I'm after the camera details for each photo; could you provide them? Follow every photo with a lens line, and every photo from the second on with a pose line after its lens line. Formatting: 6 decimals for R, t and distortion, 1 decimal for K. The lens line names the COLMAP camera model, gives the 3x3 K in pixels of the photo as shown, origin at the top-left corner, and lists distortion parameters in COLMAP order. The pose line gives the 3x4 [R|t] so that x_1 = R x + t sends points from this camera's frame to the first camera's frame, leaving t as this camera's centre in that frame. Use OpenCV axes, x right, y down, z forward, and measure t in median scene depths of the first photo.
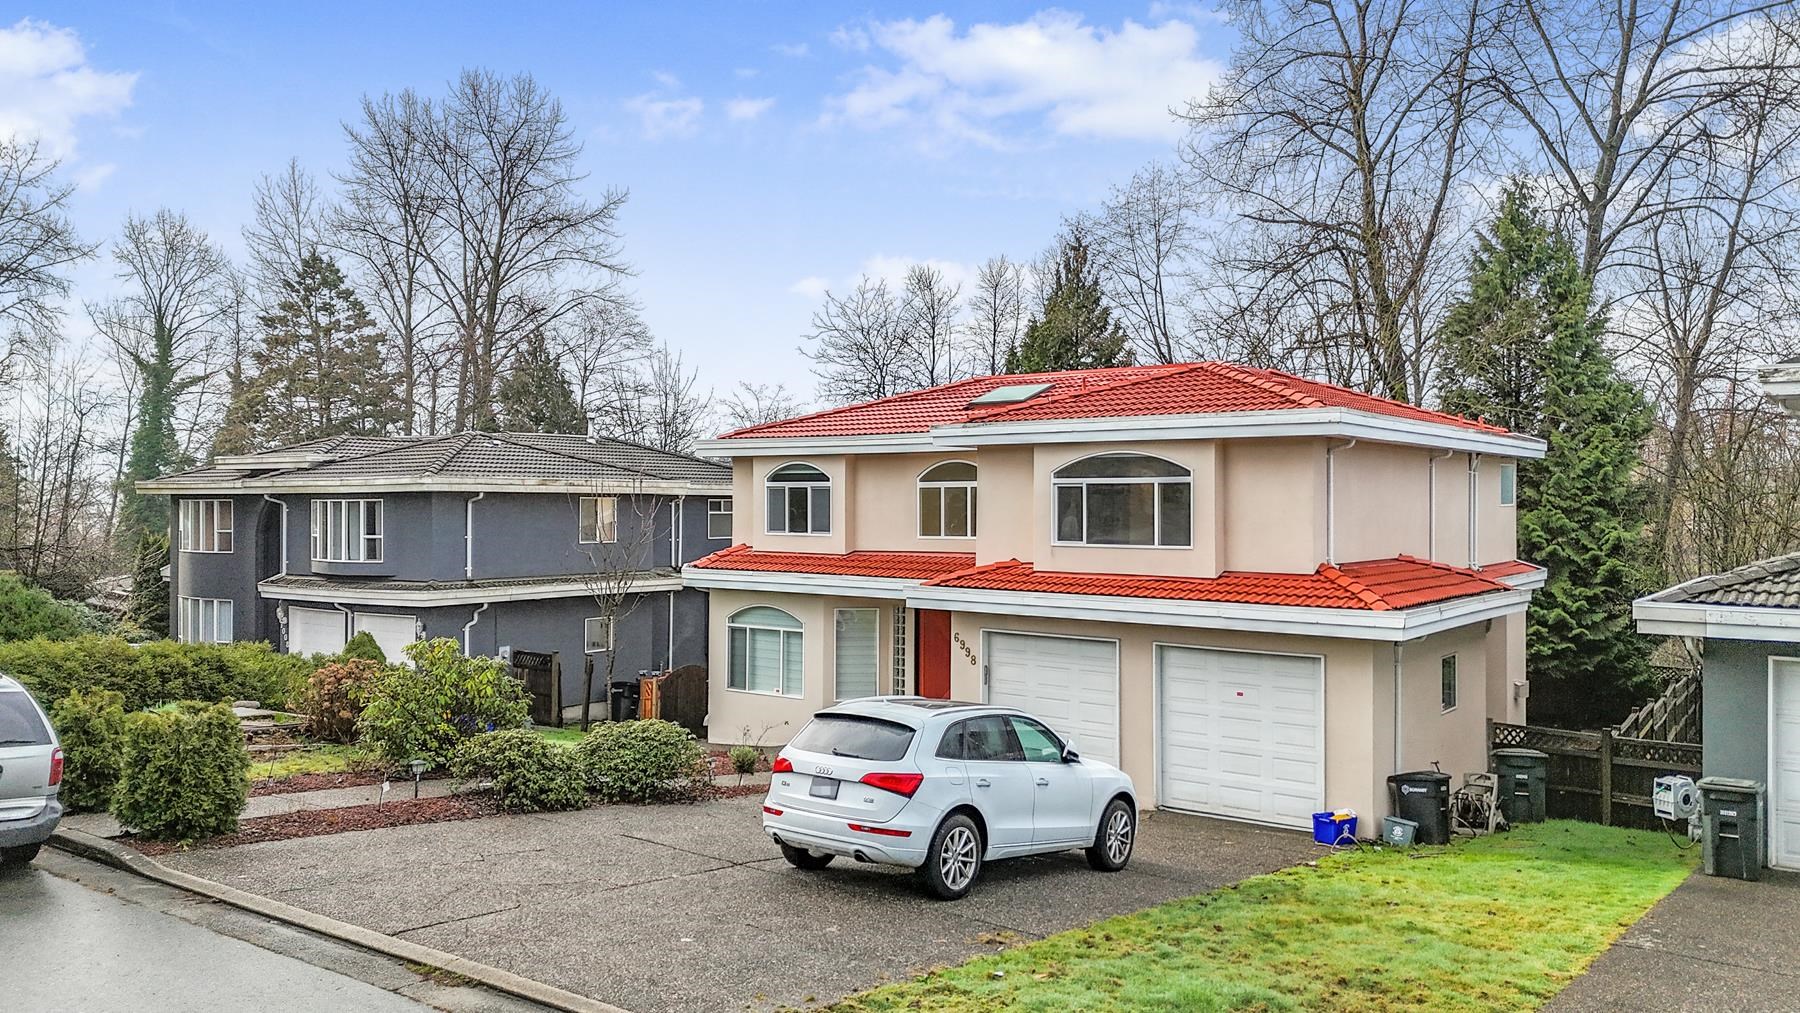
lens RADIAL K [[1312.8, 0, 900.0], [0, 1312.8, 506.5], [0, 0, 1]] dist [0.104410, -0.114642]
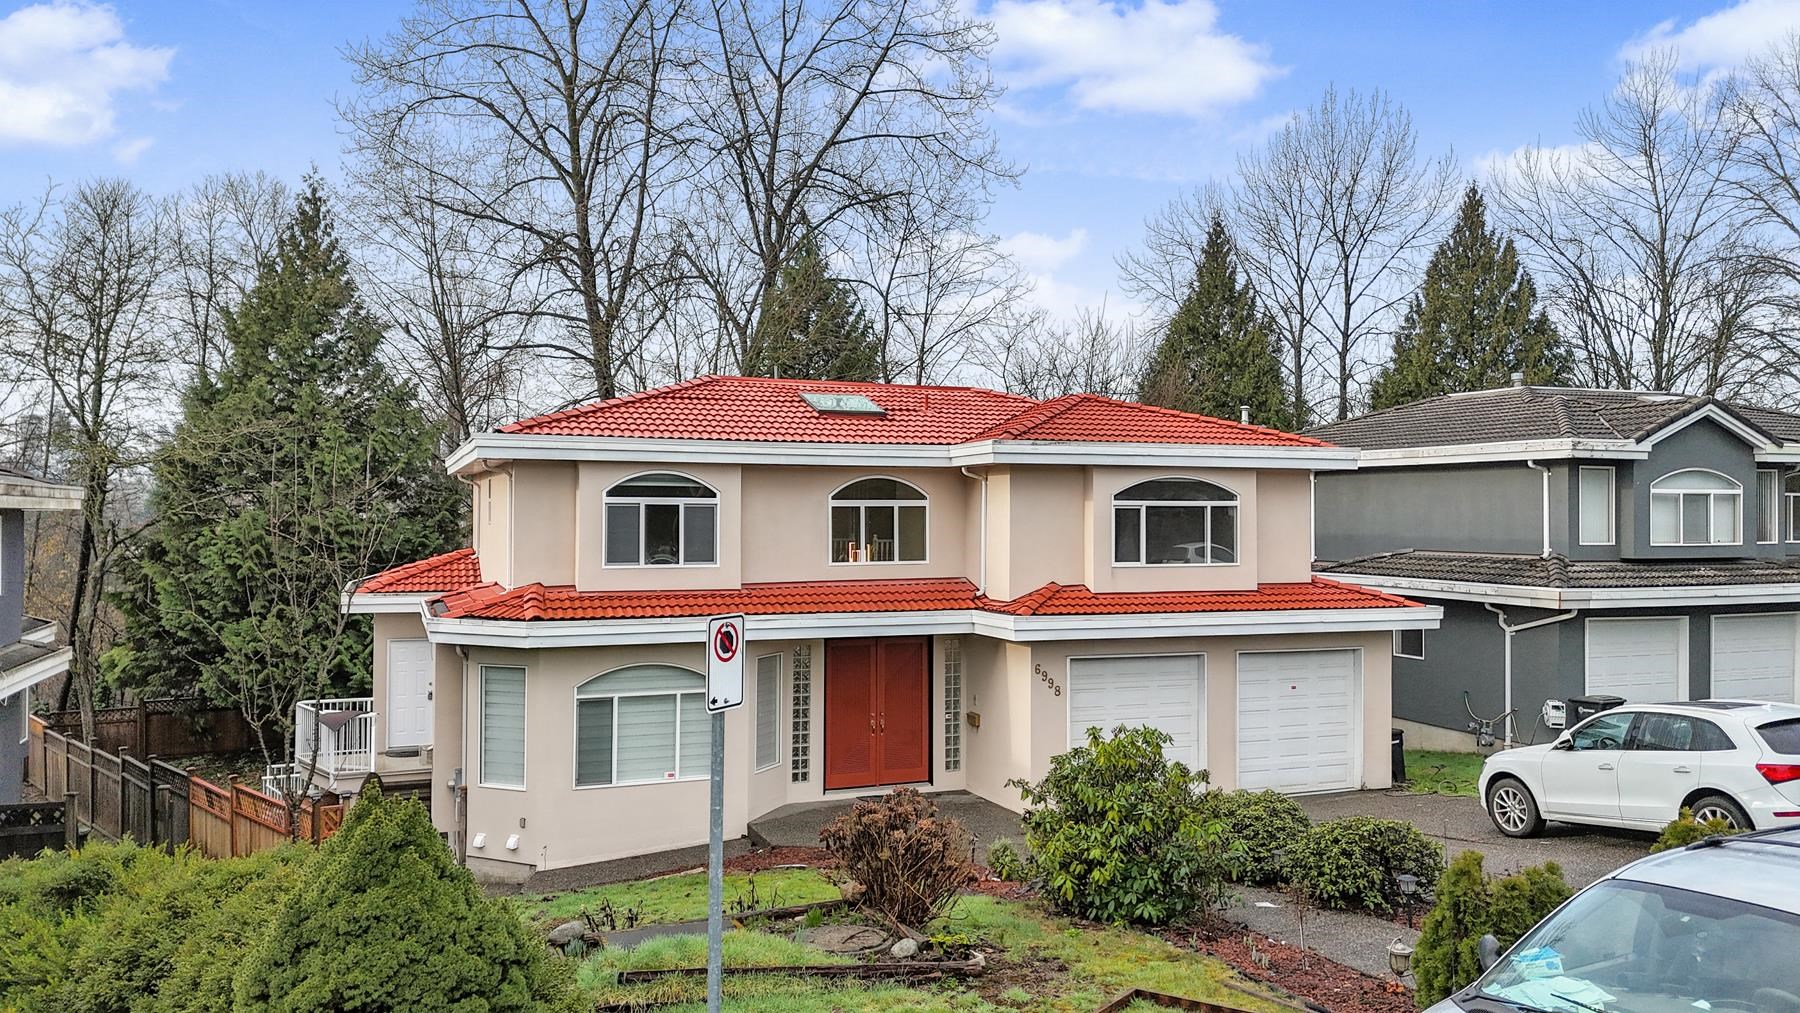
lens RADIAL K [[1312.8, 0, 900.0], [0, 1312.8, 506.5], [0, 0, 1]] dist [0.104410, -0.114642]
pose [[0.527819, 0.003707, 0.849349, -0.817795], [0.001841, 0.999983, -0.005508, -0.011274], [-0.849355, 0.004471, 0.527804, 0.598378]]
